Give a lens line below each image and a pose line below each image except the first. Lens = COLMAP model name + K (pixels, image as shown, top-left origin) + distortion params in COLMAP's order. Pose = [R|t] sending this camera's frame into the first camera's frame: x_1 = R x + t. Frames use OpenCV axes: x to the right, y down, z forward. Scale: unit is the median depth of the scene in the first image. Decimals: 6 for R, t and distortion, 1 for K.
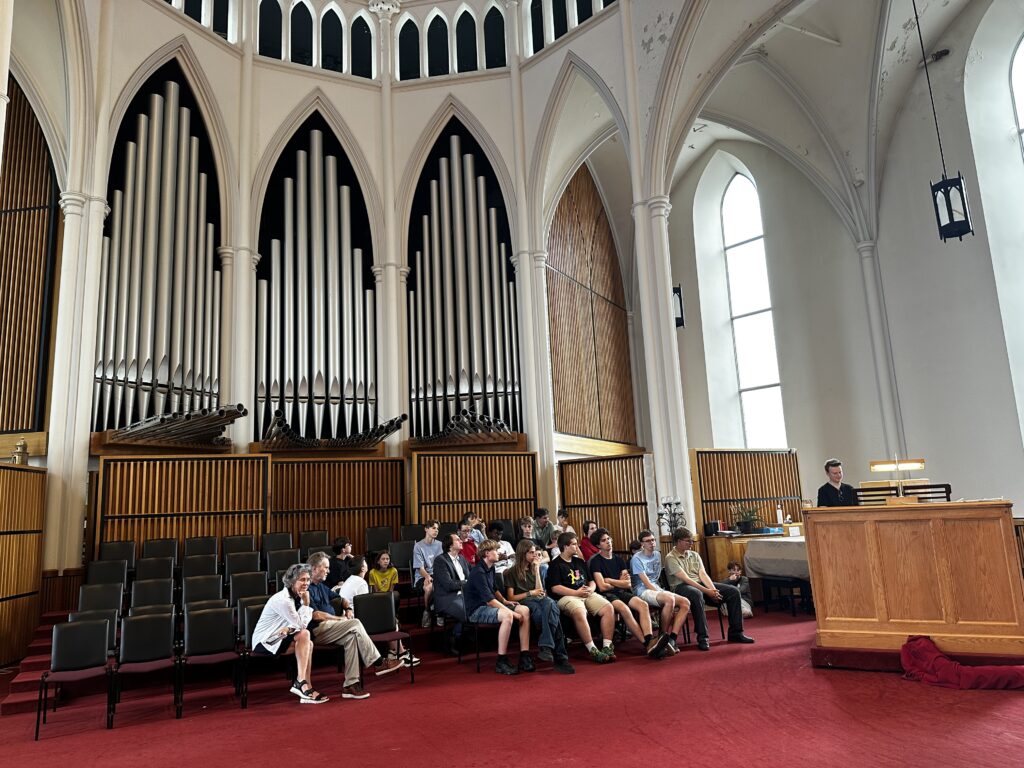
lens RADIAL K [[710.2, 0, 516.7], [0, 710.2, 392.3], [0, 0, 1]] dist [0.030094, -0.044286]
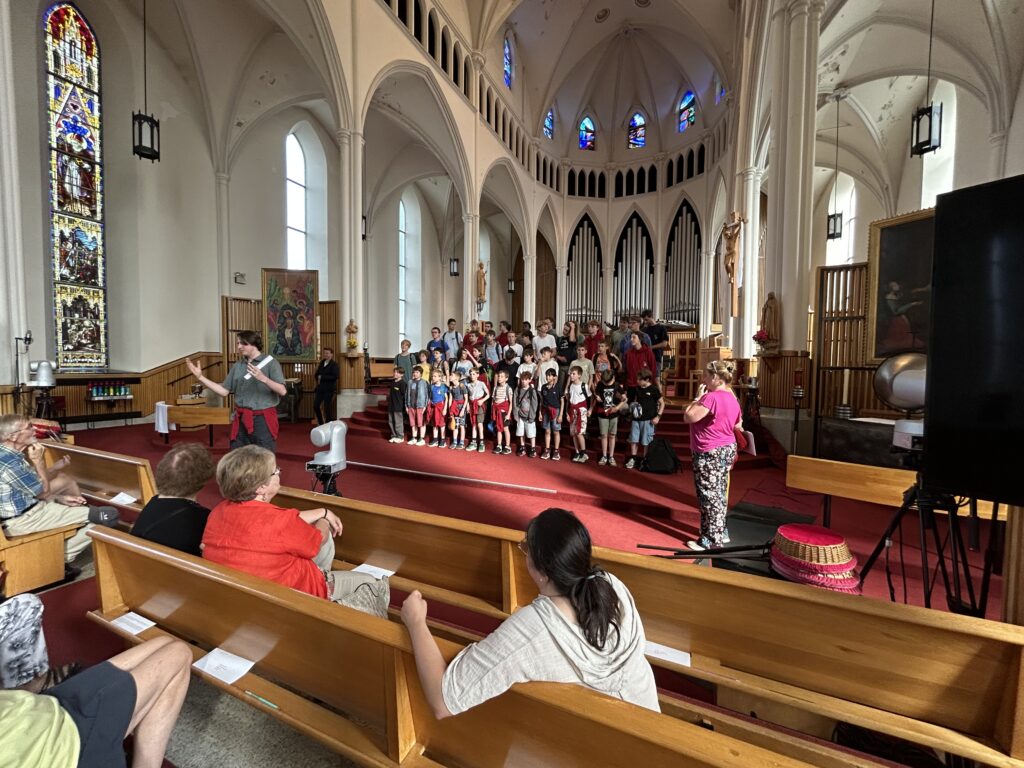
lens RADIAL K [[410.4, 0, 508.5], [0, 410.4, 381.5], [0, 0, 1]] dist [-0.005485, 0.000307]
pose [[0.635957, 0.078541, -0.767717, 0.755085], [0.081605, 0.982386, 0.168102, -0.048435], [0.767398, -0.169555, 0.618346, -0.539662]]
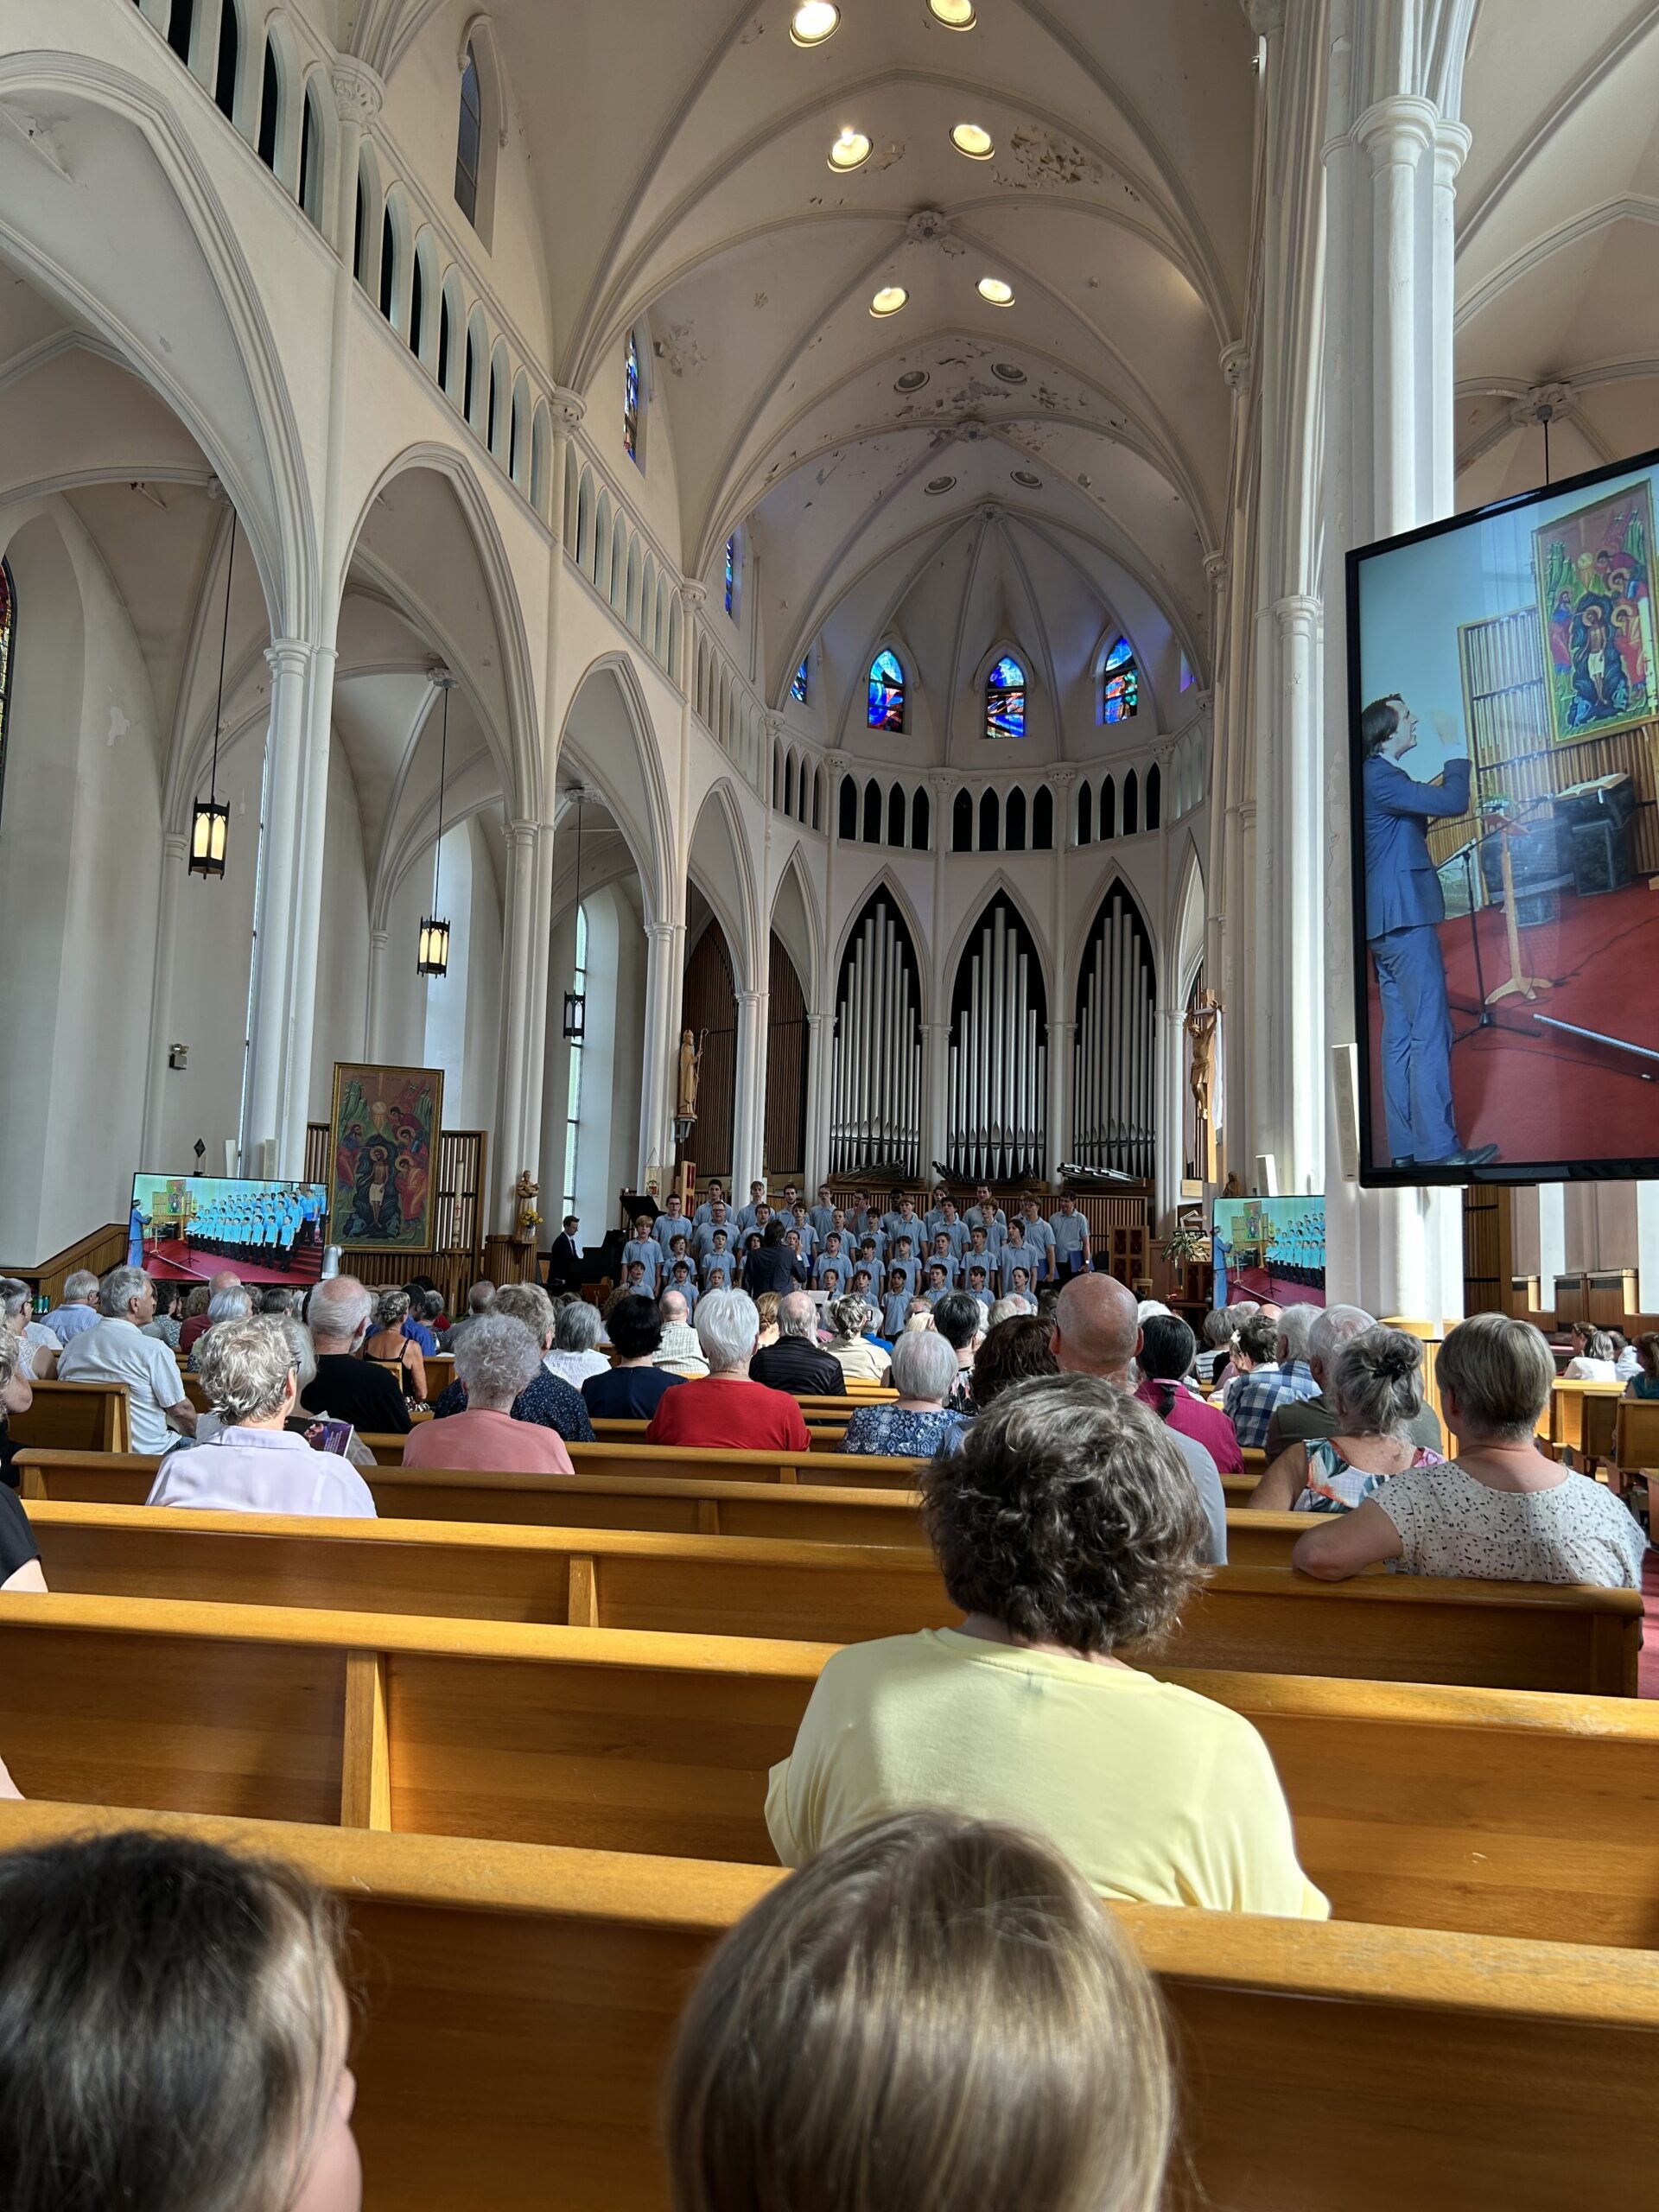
lens RADIAL K [[1648.4, 0, 843.0], [0, 1648.4, 1115.6], [0, 0, 1]] dist [0.037409, -0.048953]
pose [[0.799241, 0.000872, -0.601010, 1.177427], [0.032300, 0.998491, 0.044402, -0.172144], [0.600142, -0.054901, 0.798008, -1.355211]]
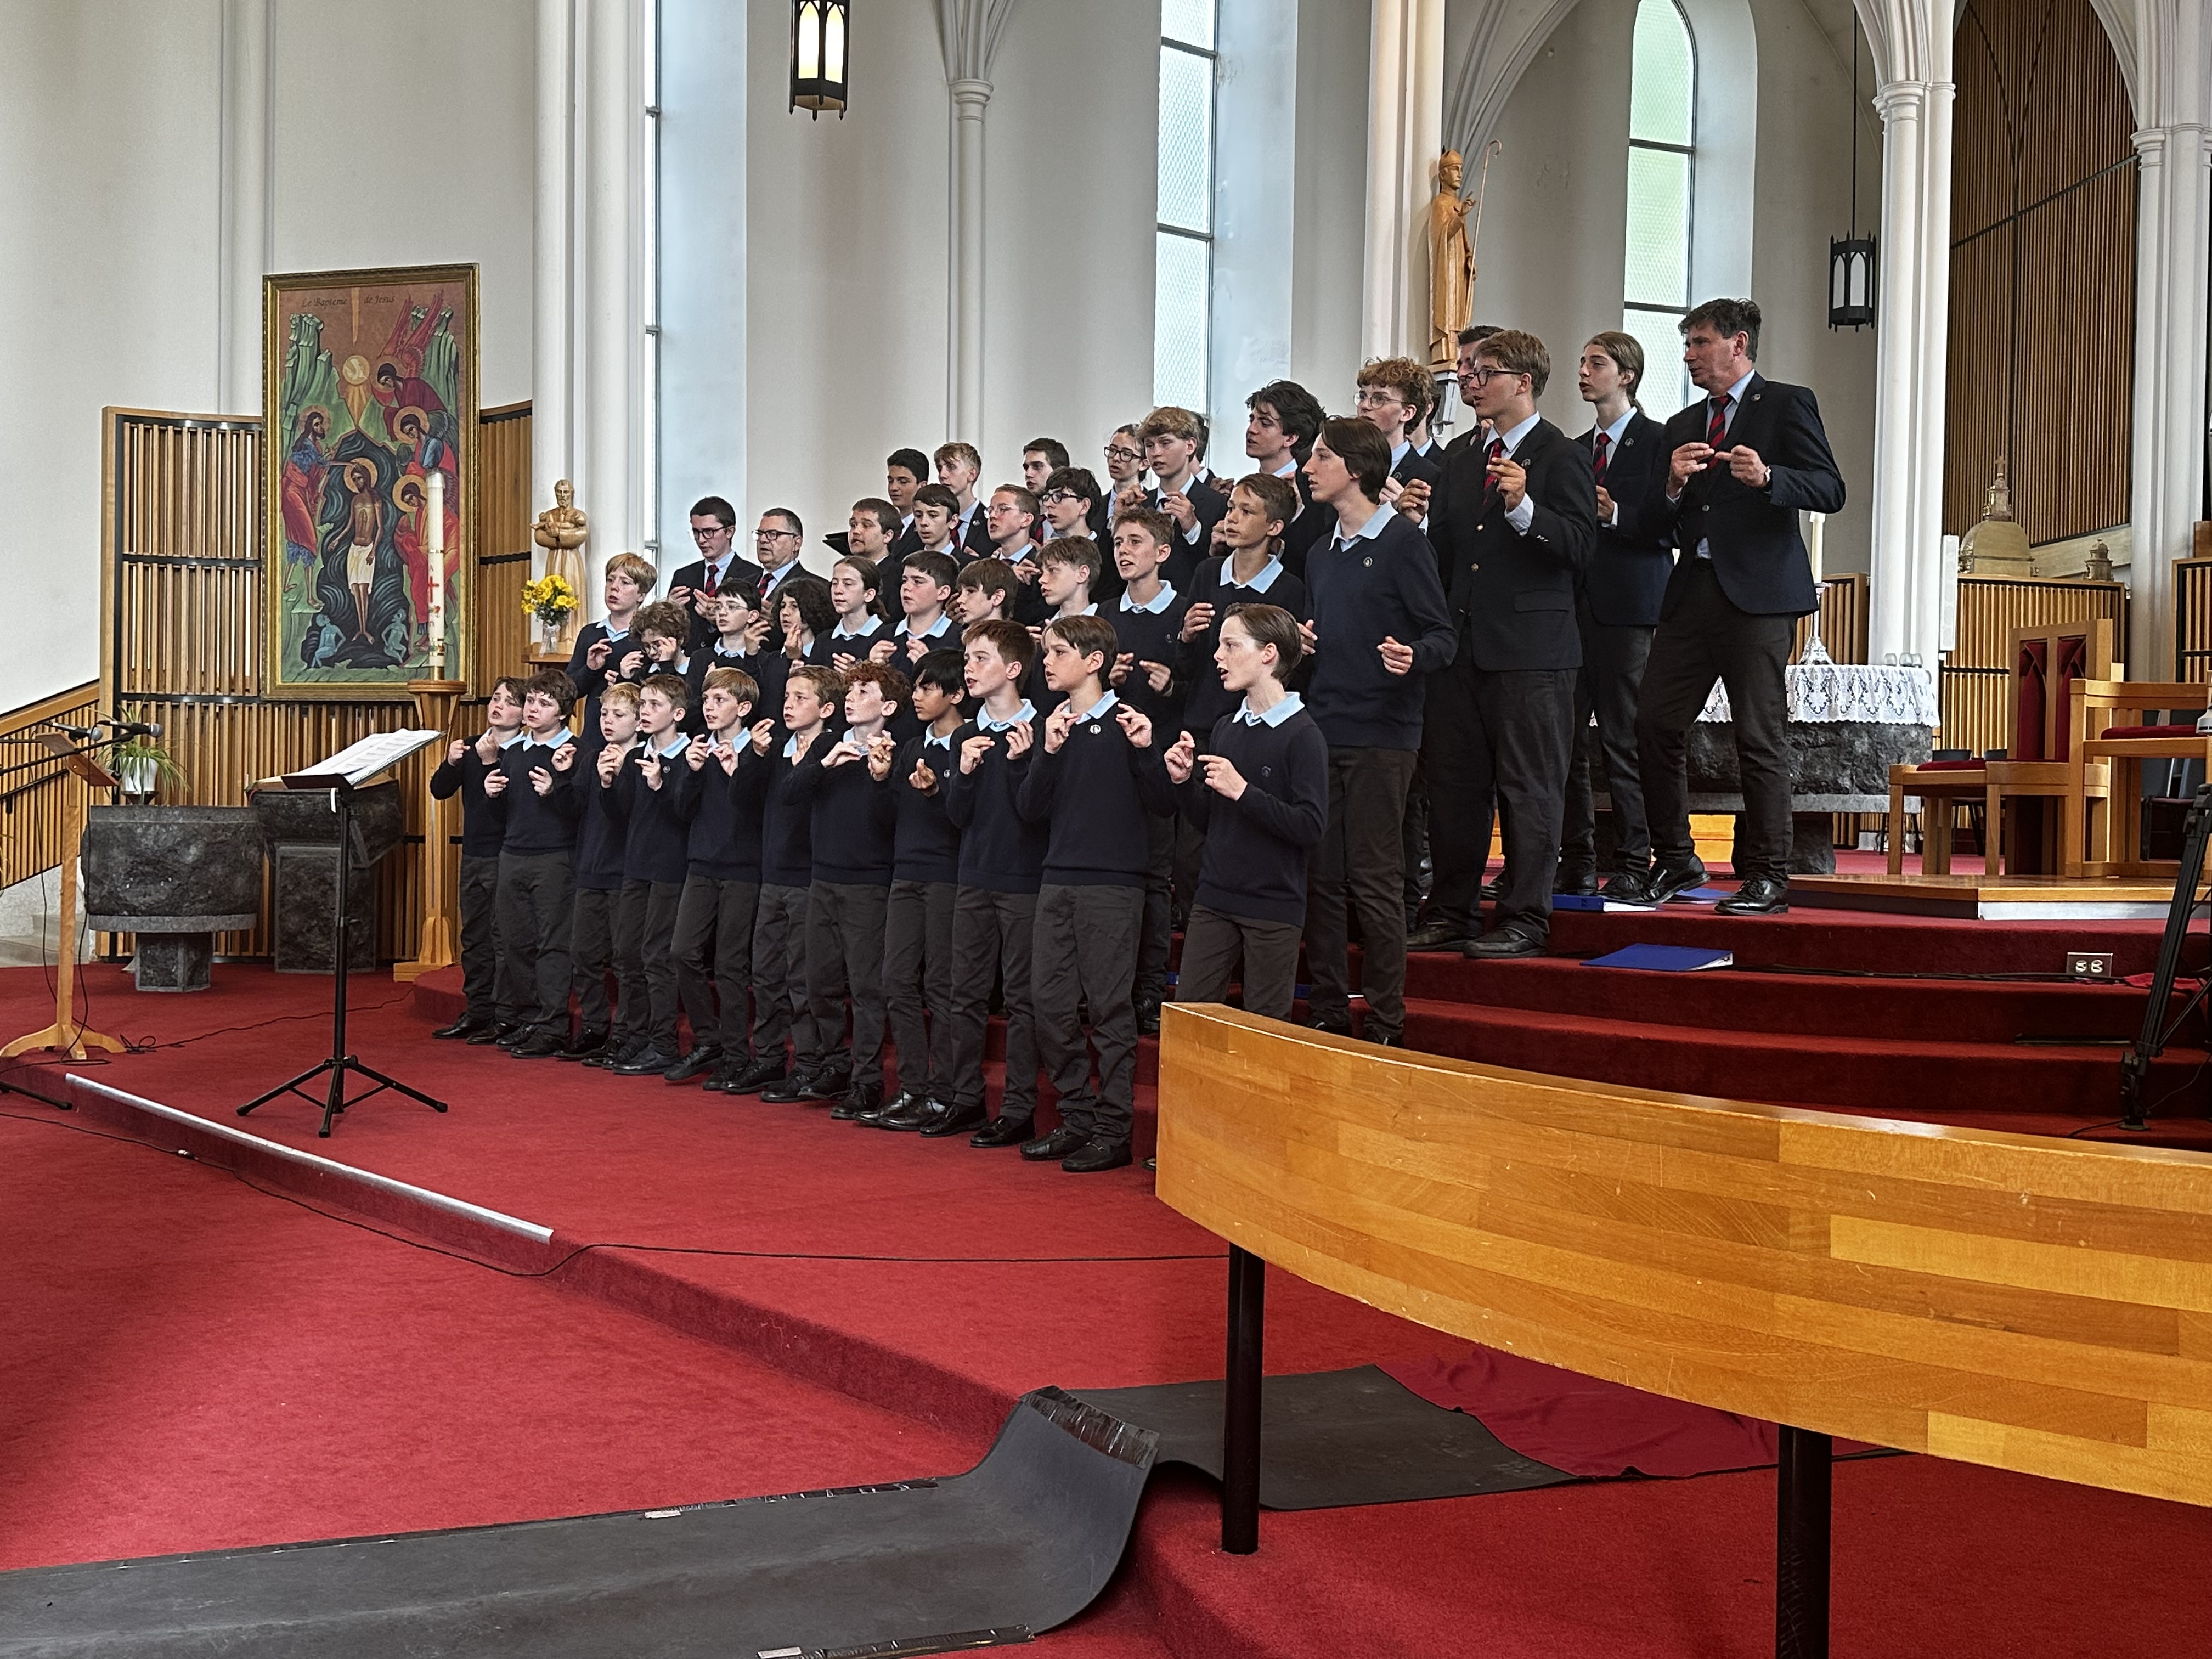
lens RADIAL K [[2326.1, 0, 1117.0], [0, 2326.1, 829.7], [0, 0, 1]] dist [0.017038, 0.000000]
pose [[0.222887, 0.054887, -0.973298, 0.898634], [0.124195, 0.988679, 0.084195, 0.025533], [0.966901, -0.139645, 0.213547, -0.276189]]
